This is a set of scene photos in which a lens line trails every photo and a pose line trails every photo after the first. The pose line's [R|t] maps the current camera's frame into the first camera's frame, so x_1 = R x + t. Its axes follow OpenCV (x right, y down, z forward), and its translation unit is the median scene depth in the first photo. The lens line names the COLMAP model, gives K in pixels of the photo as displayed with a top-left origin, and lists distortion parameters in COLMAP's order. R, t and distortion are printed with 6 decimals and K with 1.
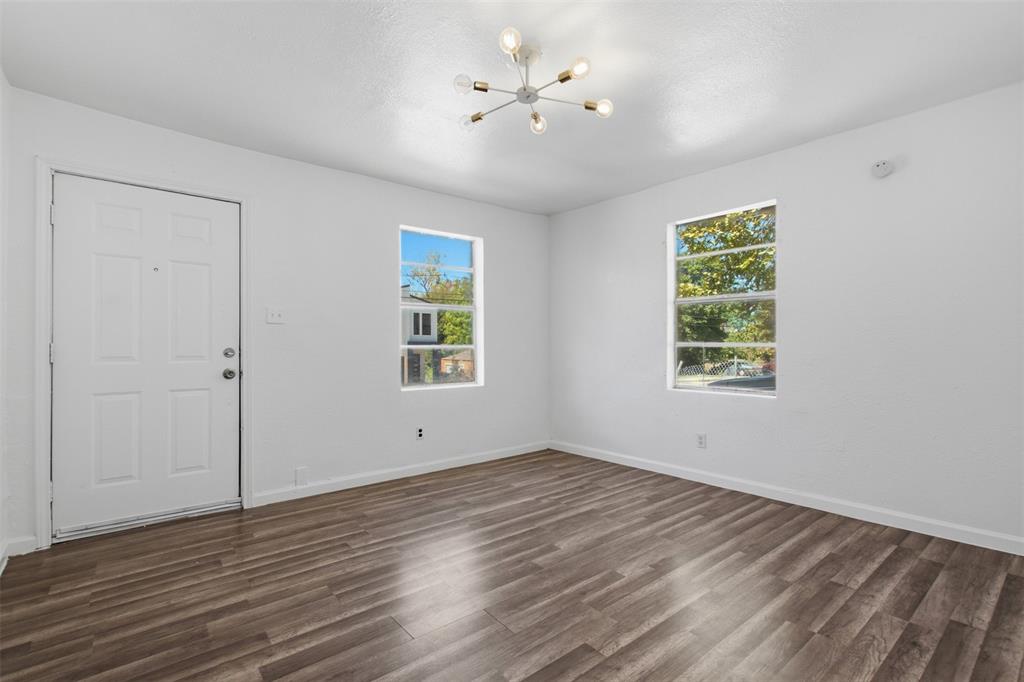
lens RADIAL K [[473.9, 0, 506.8], [0, 473.9, 341.8], [0, 0, 1]] dist [-0.008435, 0.002497]
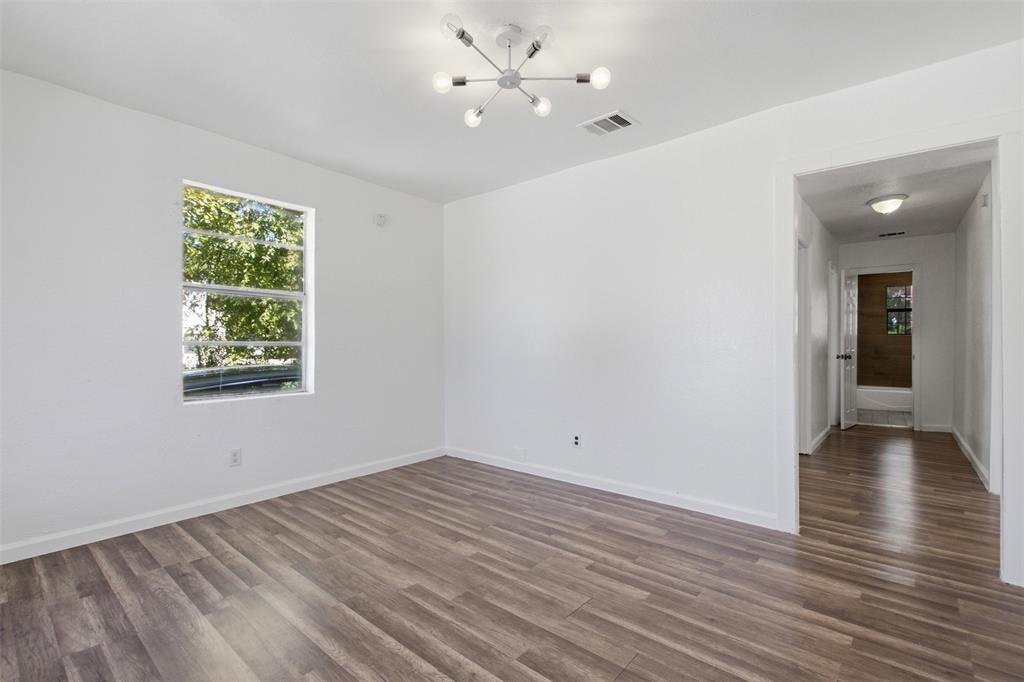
lens RADIAL K [[473.9, 0, 511.6], [0, 473.9, 343.7], [0, 0, 1]] dist [-0.008435, 0.002497]
pose [[-0.180977, -0.002153, 0.983485, -0.627287], [-0.004283, 0.999990, 0.001401, 0.002282], [-0.983478, -0.003959, -0.180985, 0.820776]]
